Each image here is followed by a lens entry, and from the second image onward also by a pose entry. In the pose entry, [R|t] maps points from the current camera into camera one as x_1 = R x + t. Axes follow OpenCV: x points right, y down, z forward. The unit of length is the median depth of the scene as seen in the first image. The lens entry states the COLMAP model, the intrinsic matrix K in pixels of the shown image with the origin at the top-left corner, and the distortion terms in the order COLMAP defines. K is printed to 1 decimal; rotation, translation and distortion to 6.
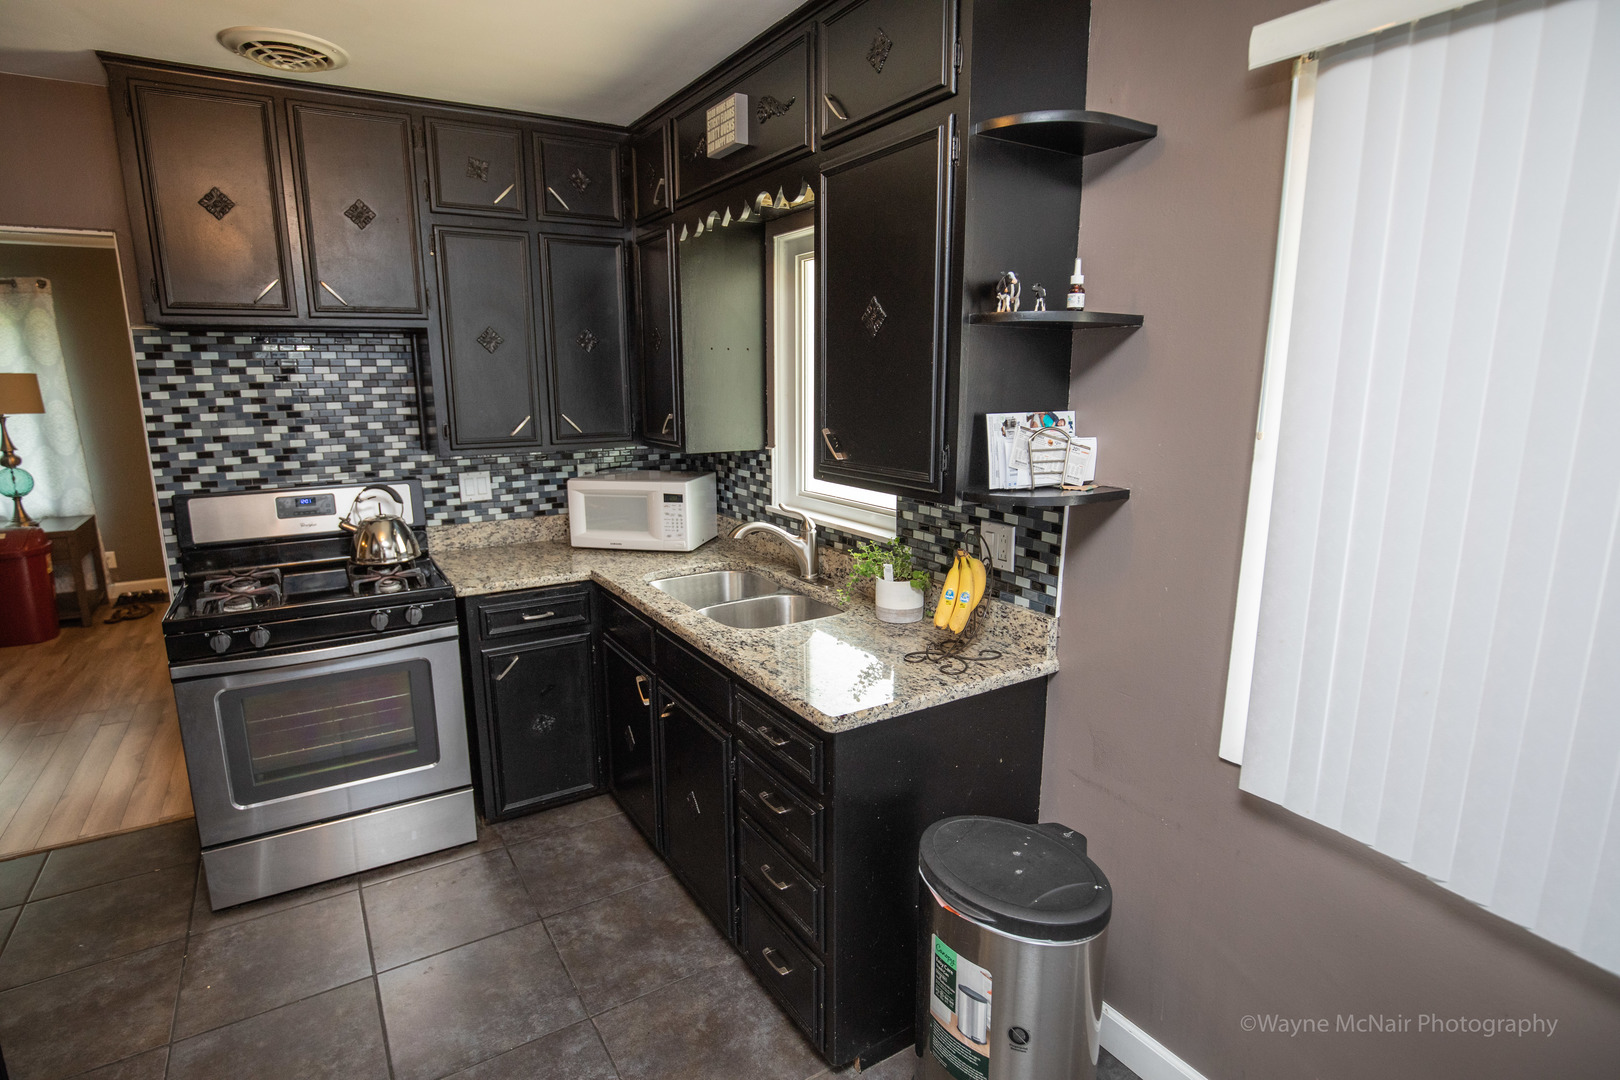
lens RADIAL K [[831.6, 0, 785.8], [0, 831.6, 544.3], [0, 0, 1]] dist [-0.011881, 0.000970]
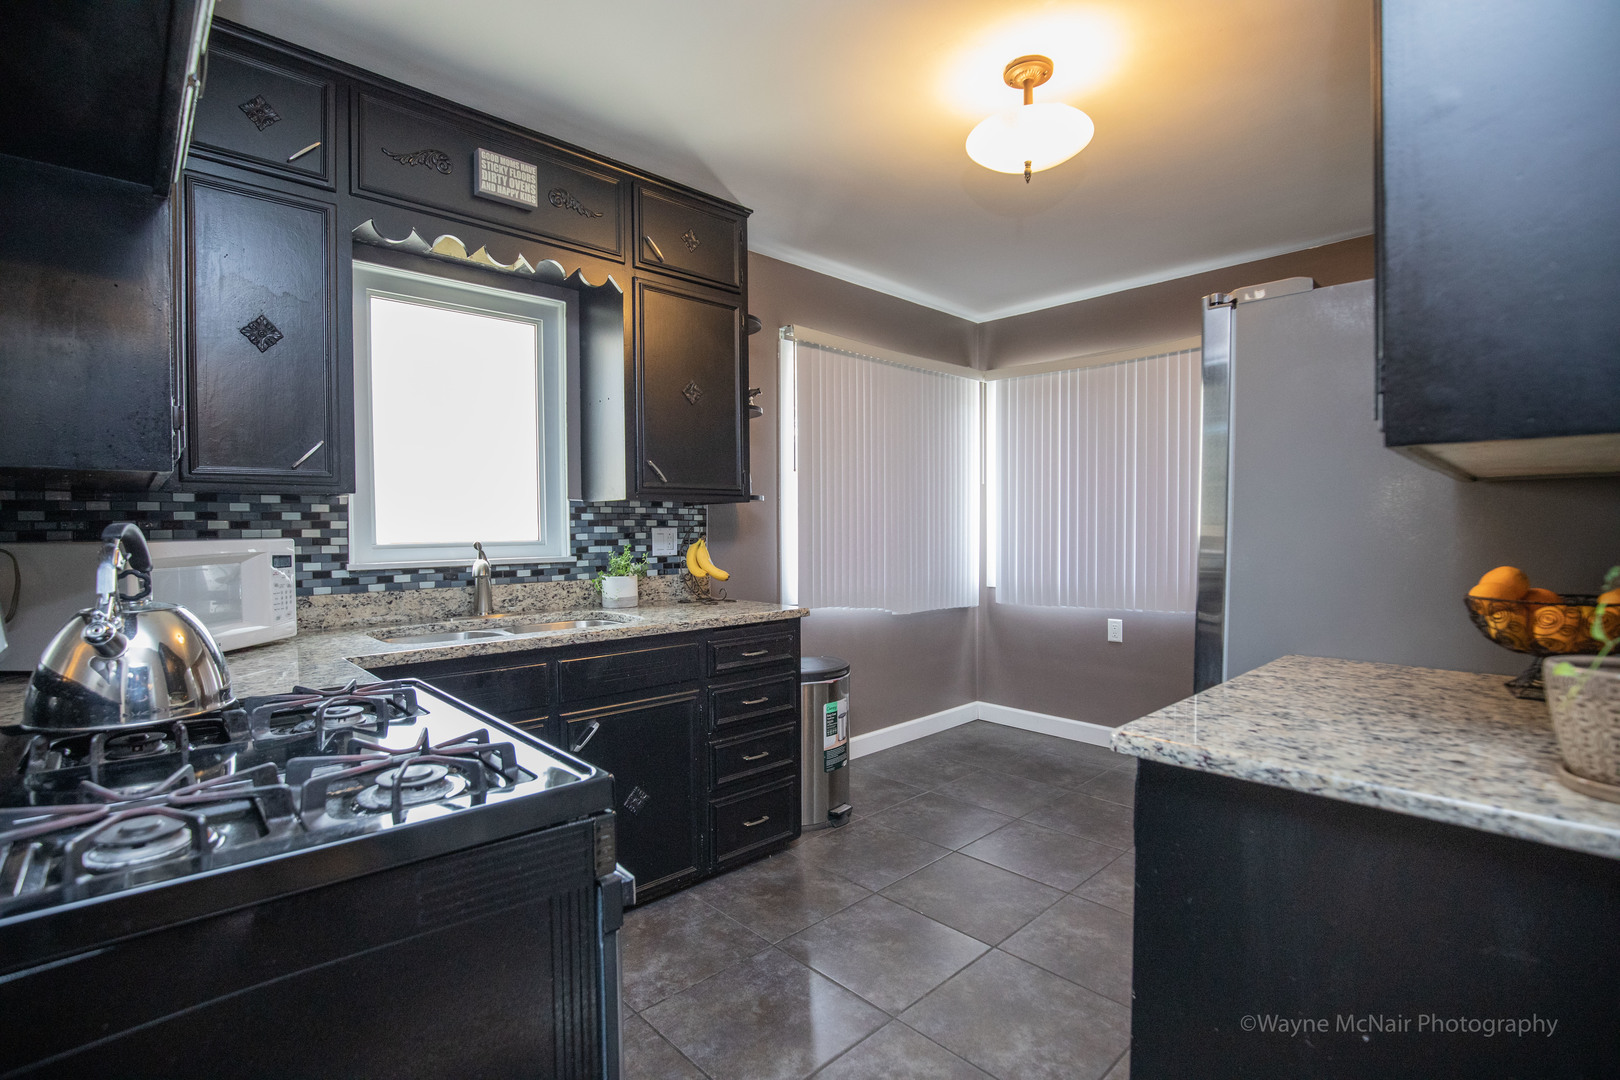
lens RADIAL K [[744.2, 0, 801.9], [0, 744.2, 550.5], [0, 0, 1]] dist [-0.034612, 0.005879]
pose [[-0.215986, -0.018821, 0.976215, -1.114444], [0.207942, 0.975991, 0.064824, -0.018019], [-0.953997, 0.216997, -0.206887, 0.954319]]
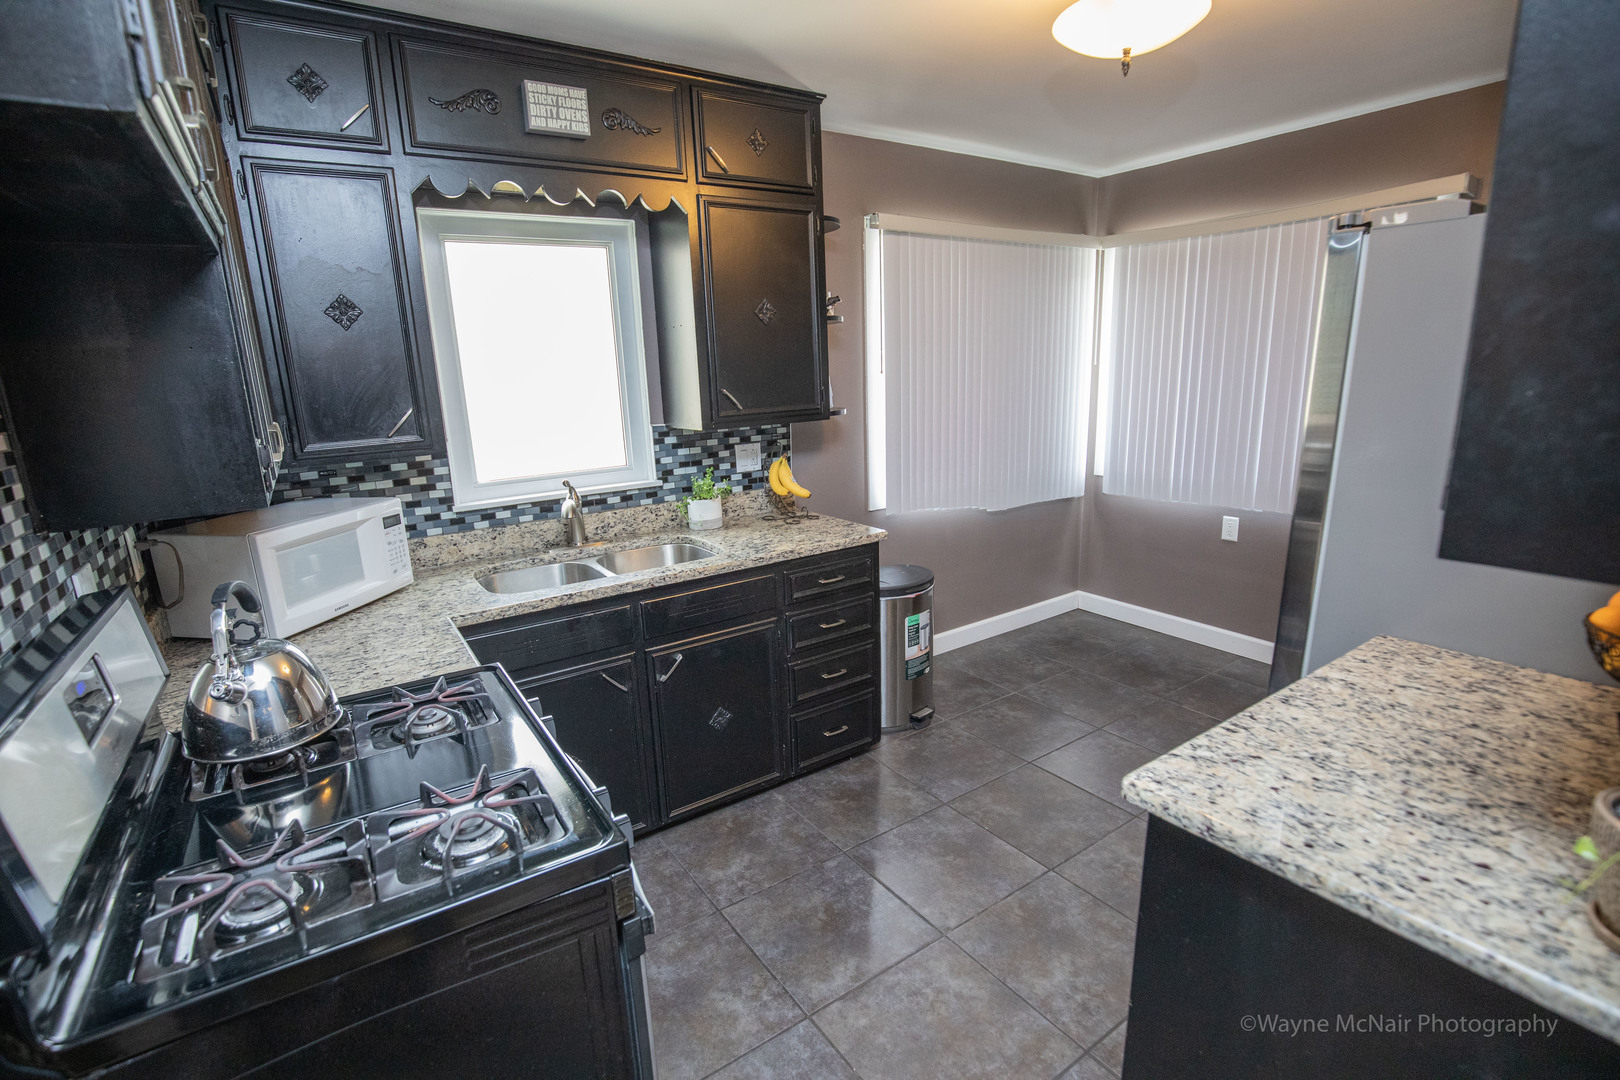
lens RADIAL K [[744.2, 0, 801.0], [0, 744.2, 544.6], [0, 0, 1]] dist [-0.034612, 0.005879]
pose [[-0.054008, -0.222246, 0.973494, -1.114122], [0.241616, 0.943037, 0.228697, -0.133815], [-0.968868, 0.247563, 0.002767, 0.853516]]
